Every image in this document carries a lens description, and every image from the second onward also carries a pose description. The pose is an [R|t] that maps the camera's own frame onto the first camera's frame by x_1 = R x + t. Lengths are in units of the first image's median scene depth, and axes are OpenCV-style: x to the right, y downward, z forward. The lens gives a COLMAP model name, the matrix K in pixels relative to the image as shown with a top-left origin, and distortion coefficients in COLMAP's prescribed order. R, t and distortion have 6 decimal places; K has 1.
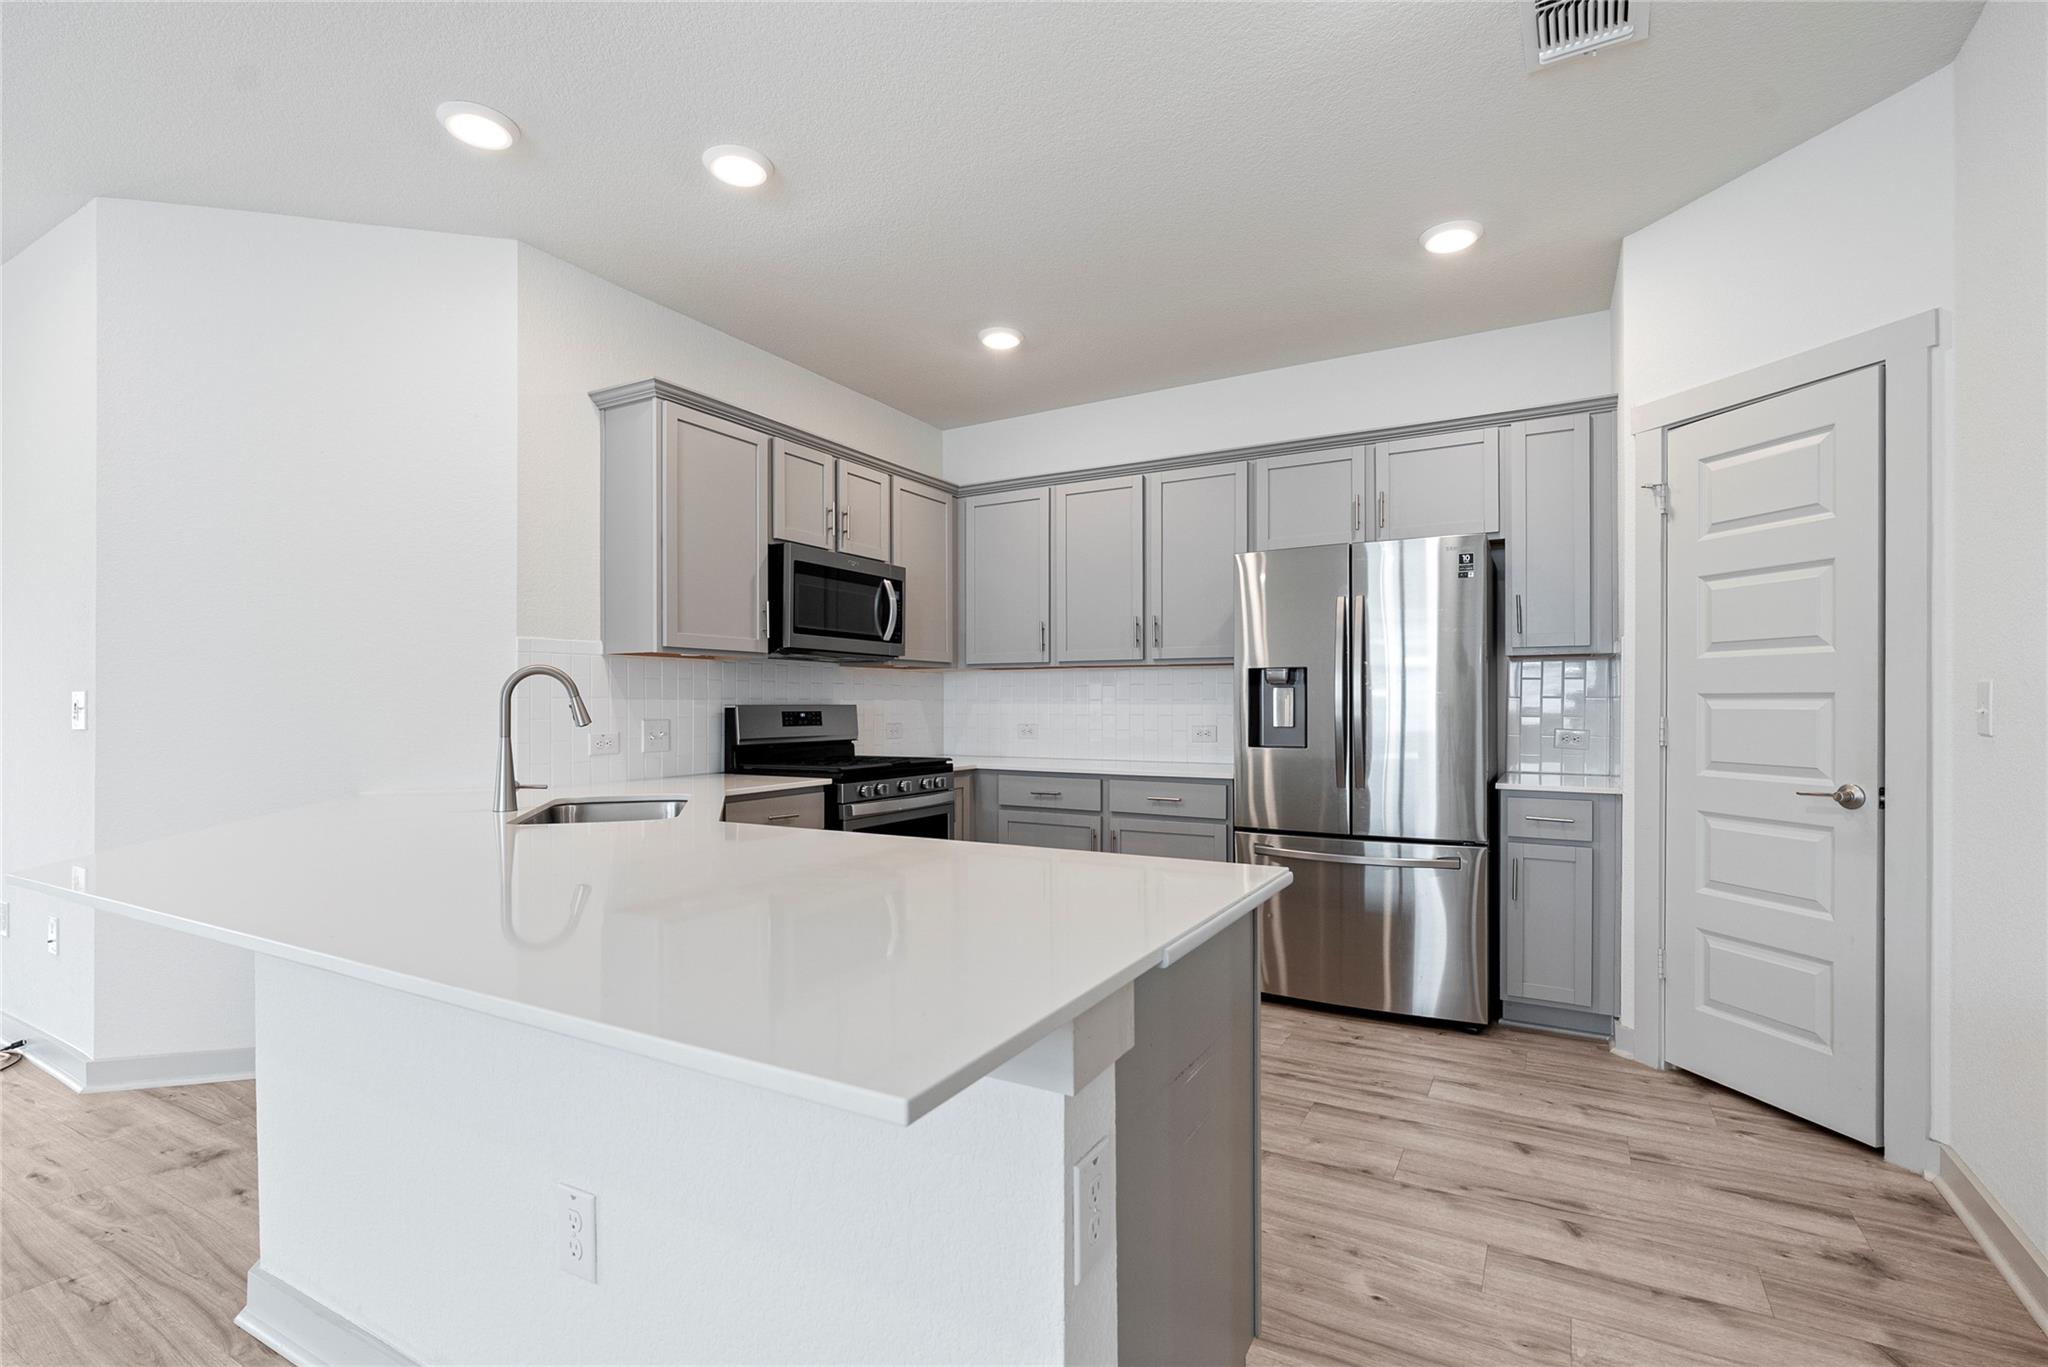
lens RADIAL K [[953.8, 0, 1016.7], [0, 953.8, 692.2], [0, 0, 1]] dist [0.000921, -0.000766]
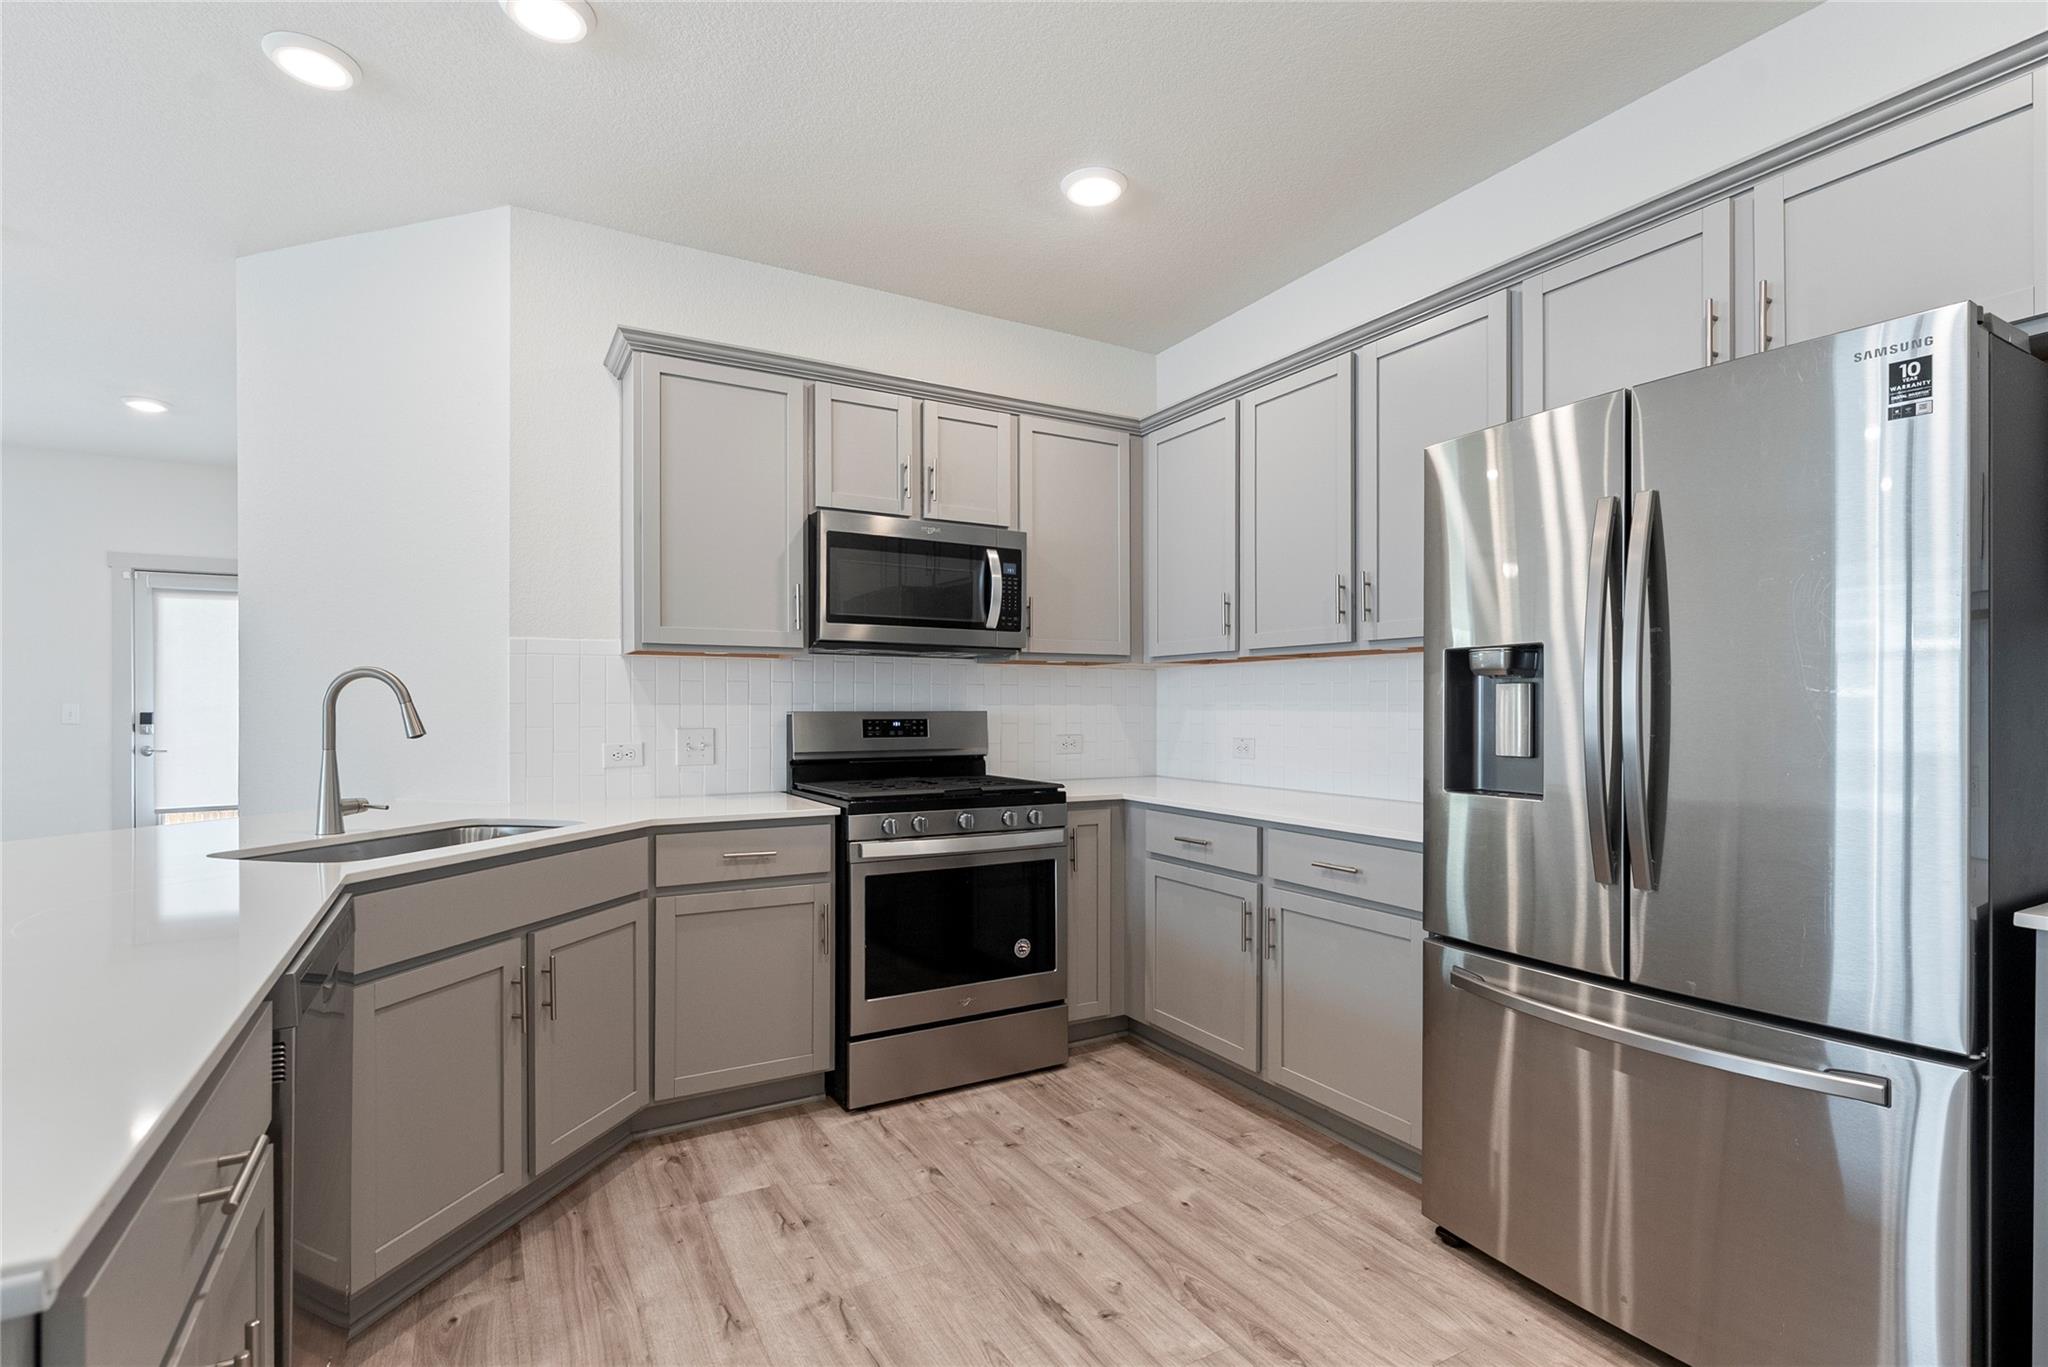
lens RADIAL K [[953.8, 0, 1022.8], [0, 953.8, 698.3], [0, 0, 1]] dist [0.000921, -0.000766]
pose [[0.857535, -0.003018, -0.514417, 0.288126], [0.004986, 0.999985, 0.002444, 0.000864], [0.514402, -0.004661, 0.857536, 0.359496]]
